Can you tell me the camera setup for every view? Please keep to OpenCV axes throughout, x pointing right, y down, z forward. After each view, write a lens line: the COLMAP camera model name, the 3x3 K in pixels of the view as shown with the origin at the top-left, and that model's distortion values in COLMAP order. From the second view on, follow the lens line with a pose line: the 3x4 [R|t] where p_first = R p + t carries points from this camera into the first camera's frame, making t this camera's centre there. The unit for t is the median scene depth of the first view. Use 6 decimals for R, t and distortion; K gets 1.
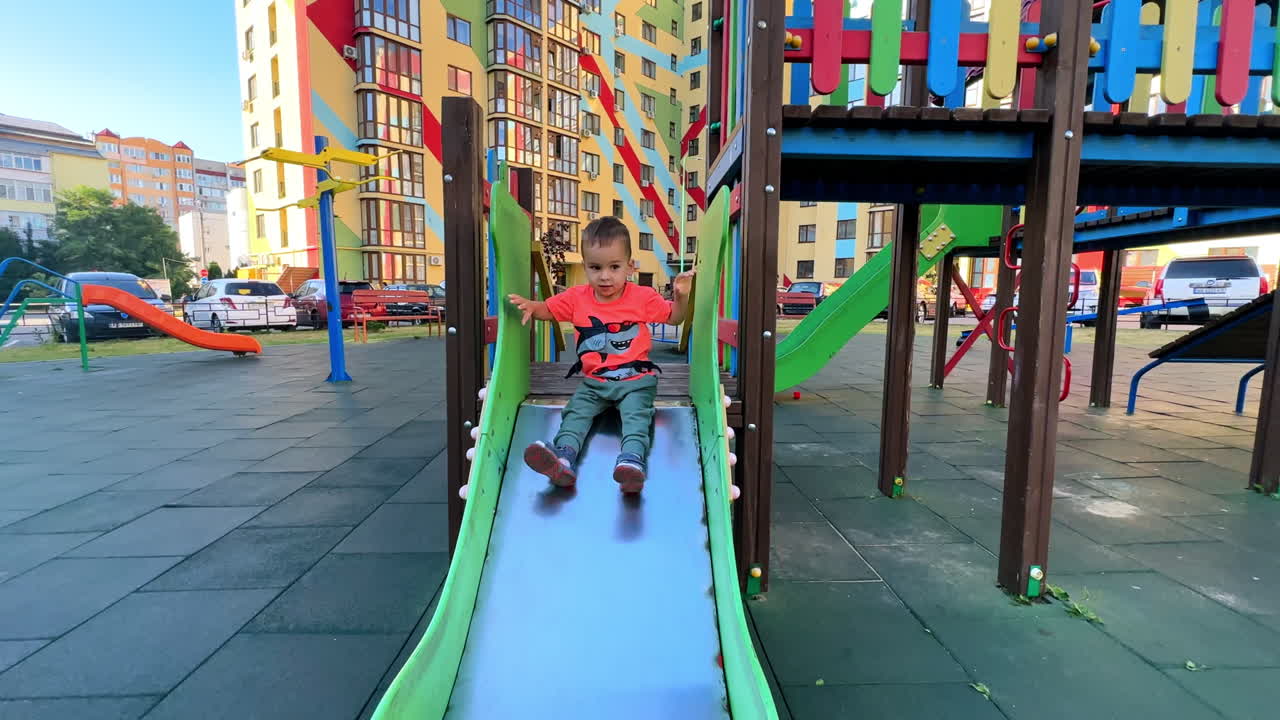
lens RADIAL K [[559.1, 0, 640.0], [0, 559.1, 360.0], [0, 0, 1]] dist [-0.004149, 0.001124]
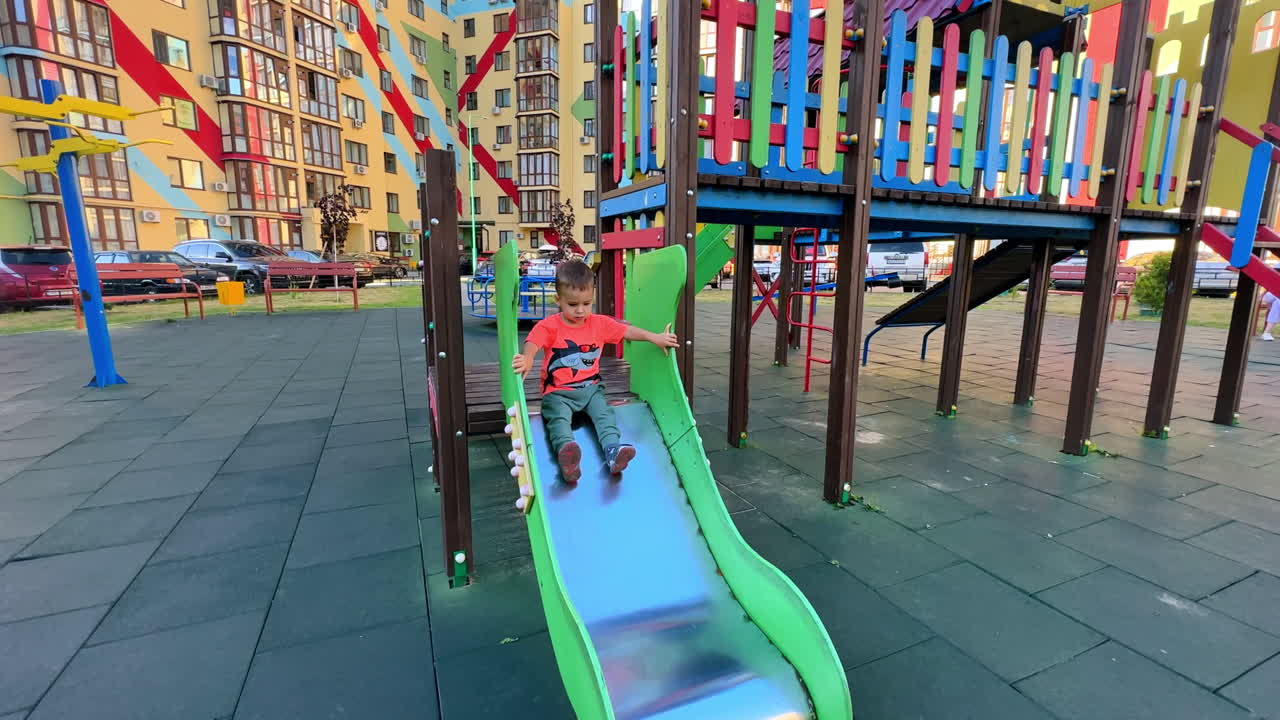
lens RADIAL K [[559.1, 0, 640.0], [0, 559.1, 360.0], [0, 0, 1]] dist [-0.004149, 0.001124]
pose [[0.928872, -0.064142, 0.364804, -0.127138], [0.039244, 0.996391, 0.075267, -0.037758], [-0.368316, -0.055597, 0.928037, -0.071273]]
